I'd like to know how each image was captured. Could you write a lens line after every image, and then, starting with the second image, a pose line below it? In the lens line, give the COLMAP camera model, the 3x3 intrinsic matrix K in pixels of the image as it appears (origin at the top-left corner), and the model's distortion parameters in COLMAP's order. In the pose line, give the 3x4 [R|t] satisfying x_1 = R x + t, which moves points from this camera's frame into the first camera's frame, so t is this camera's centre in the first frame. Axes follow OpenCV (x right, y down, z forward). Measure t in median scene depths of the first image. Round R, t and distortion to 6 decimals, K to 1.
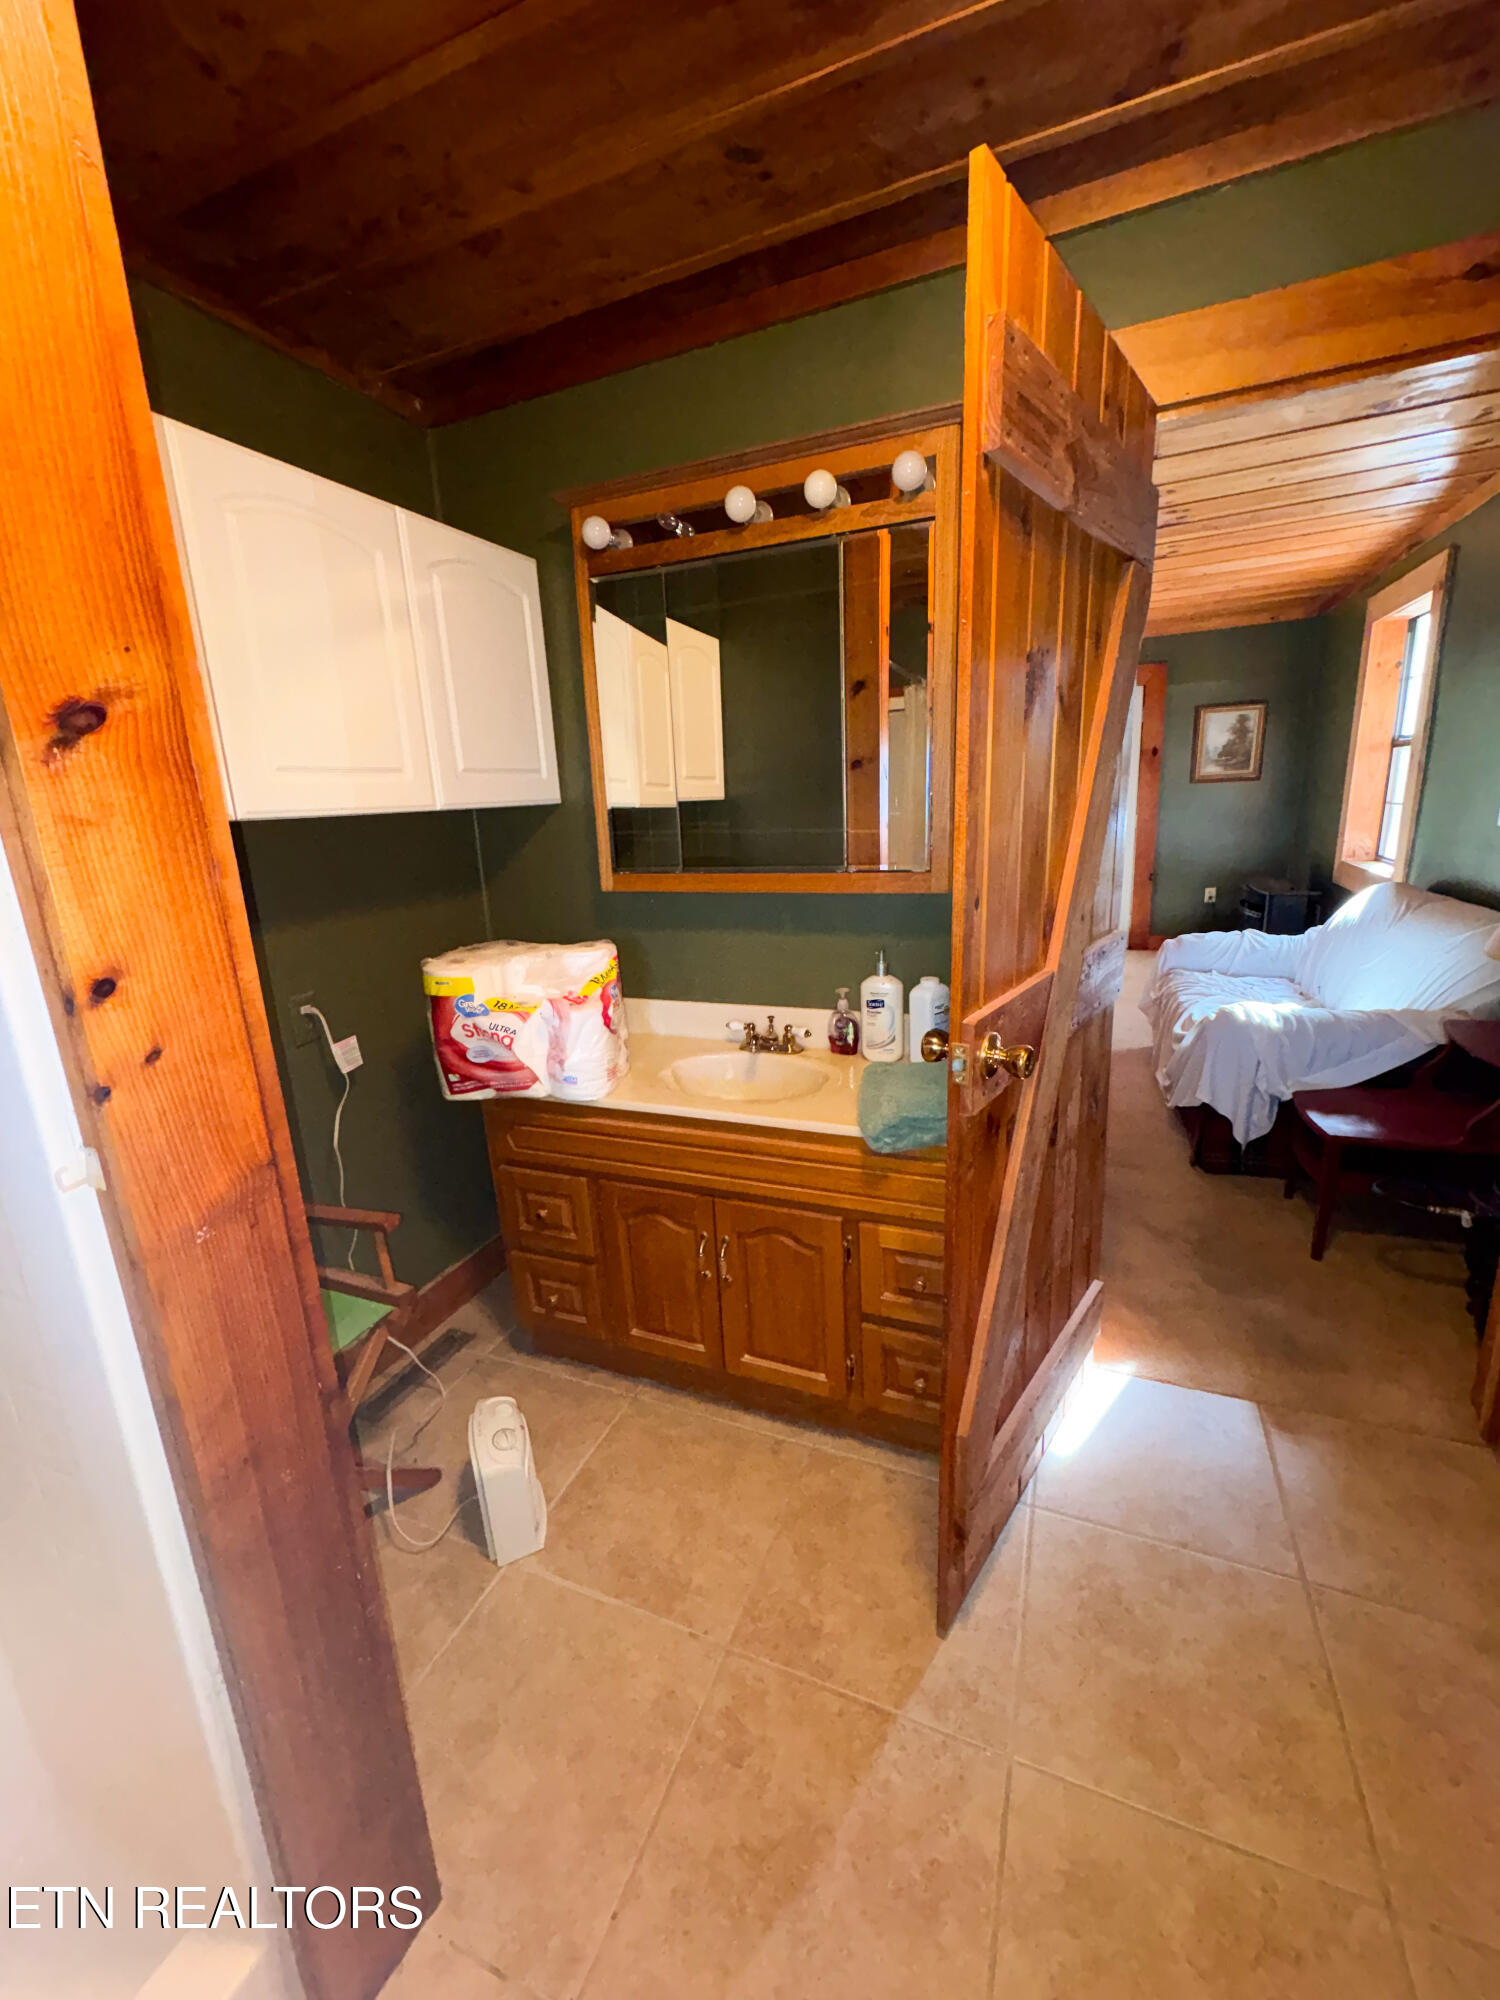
lens RADIAL K [[796.1, 0, 742.1], [0, 796.1, 1004.2], [0, 0, 1]] dist [0.001784, 0.000030]
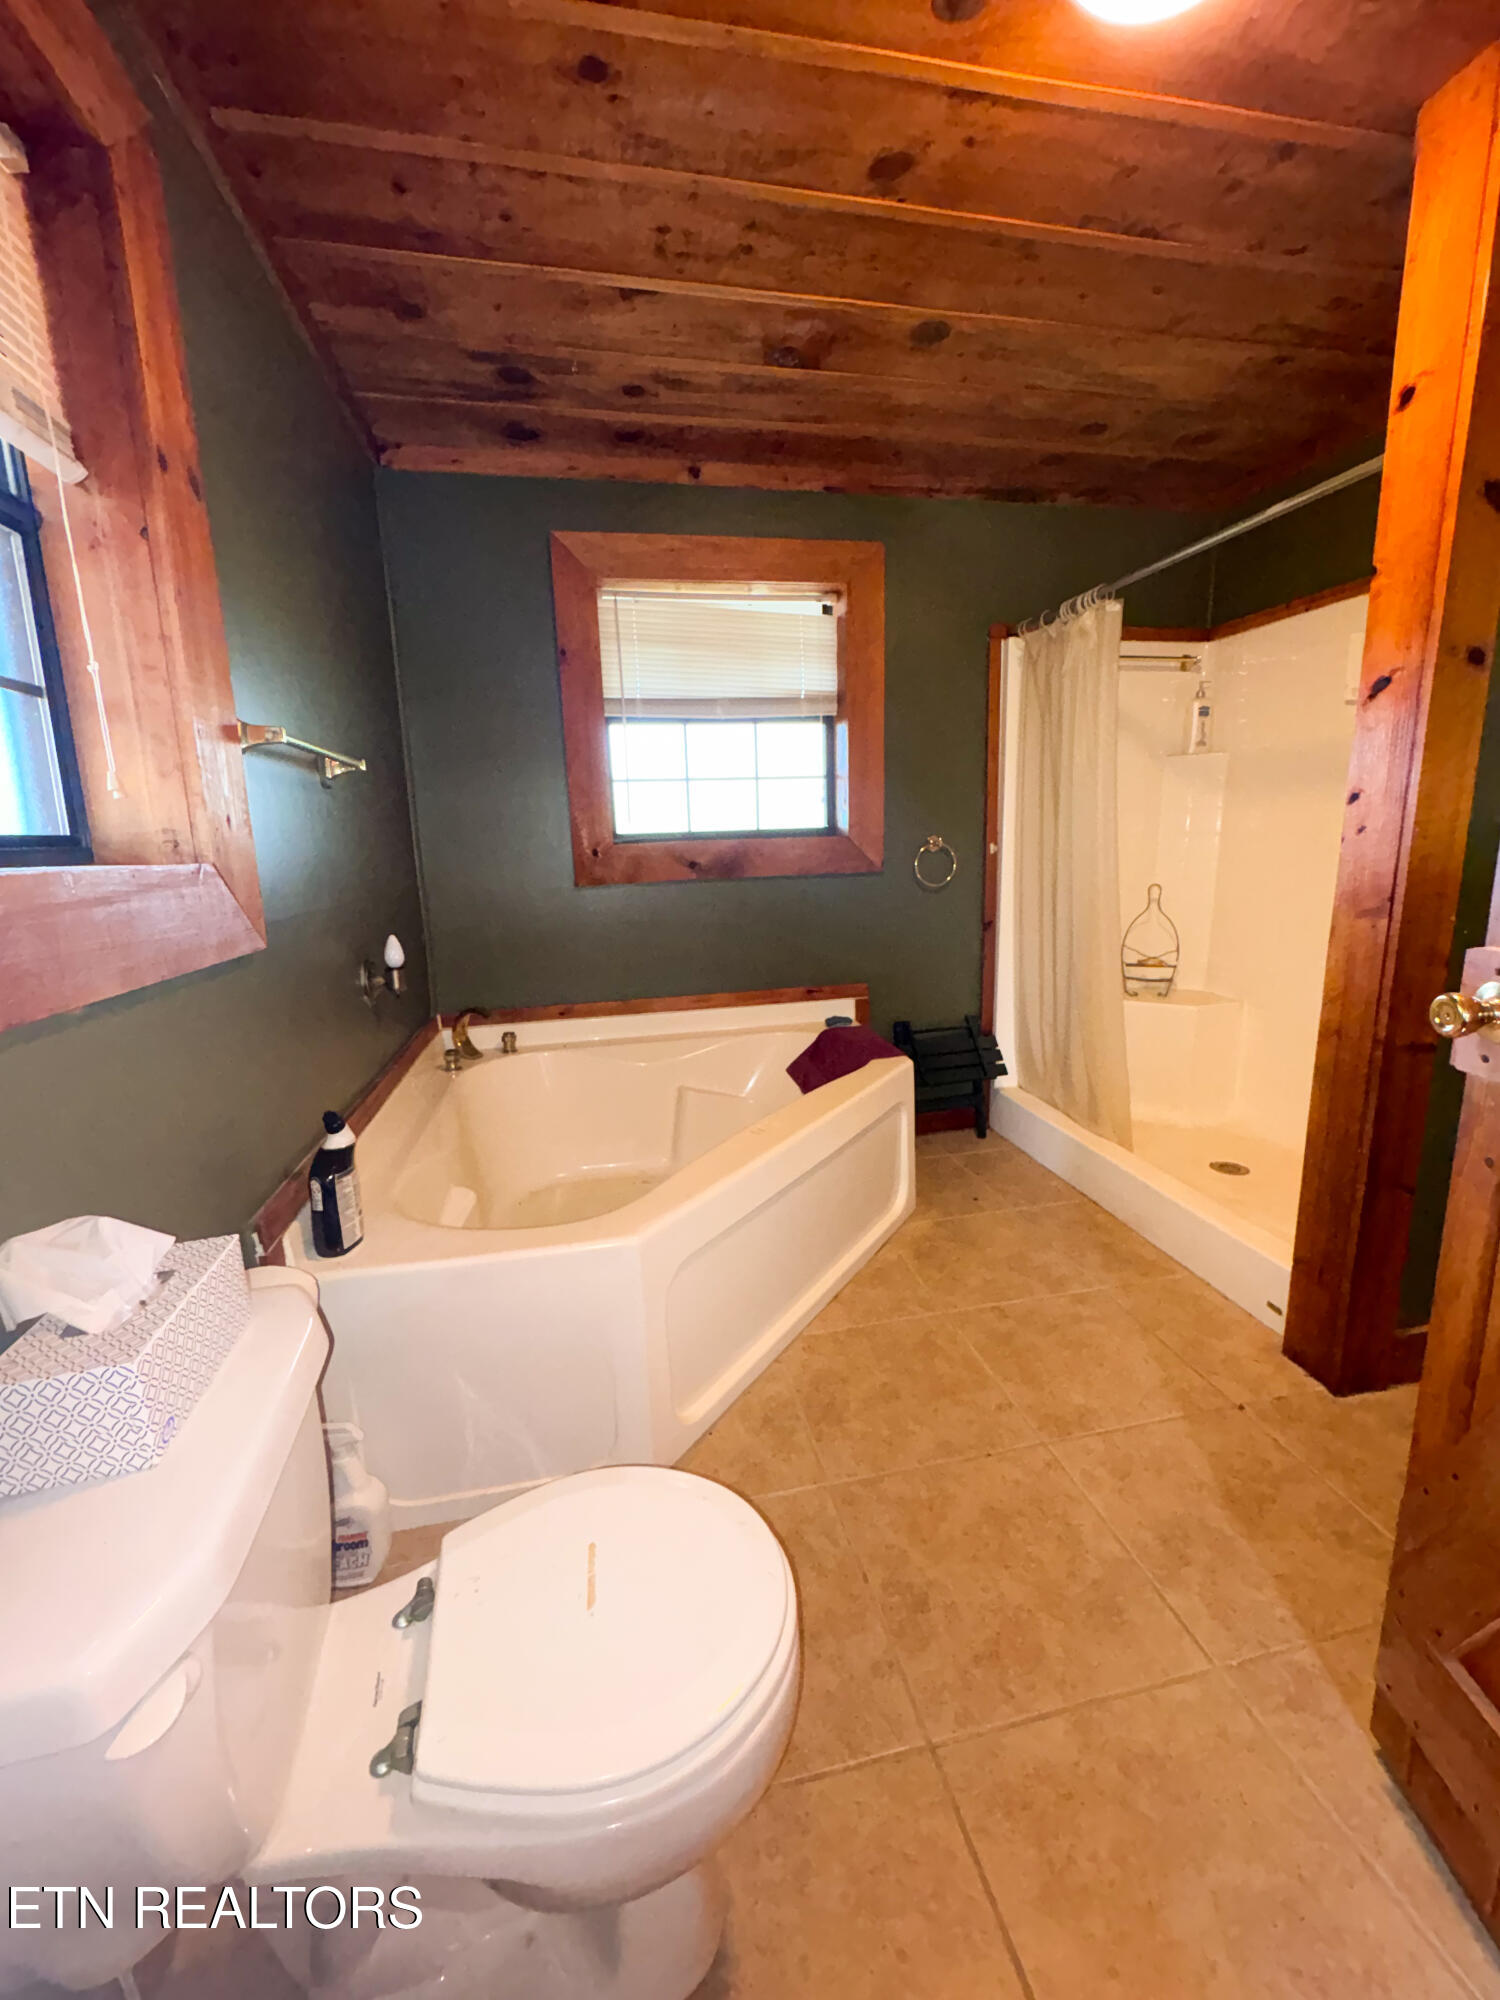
lens RADIAL K [[796.1, 0, 750.5], [0, 796.1, 999.0], [0, 0, 1]] dist [0.001784, 0.000030]
pose [[-0.815308, 0.186067, -0.548318, 1.109191], [-0.077674, 0.903258, 0.422009, -0.174296], [0.573794, 0.386657, -0.721981, 0.973741]]
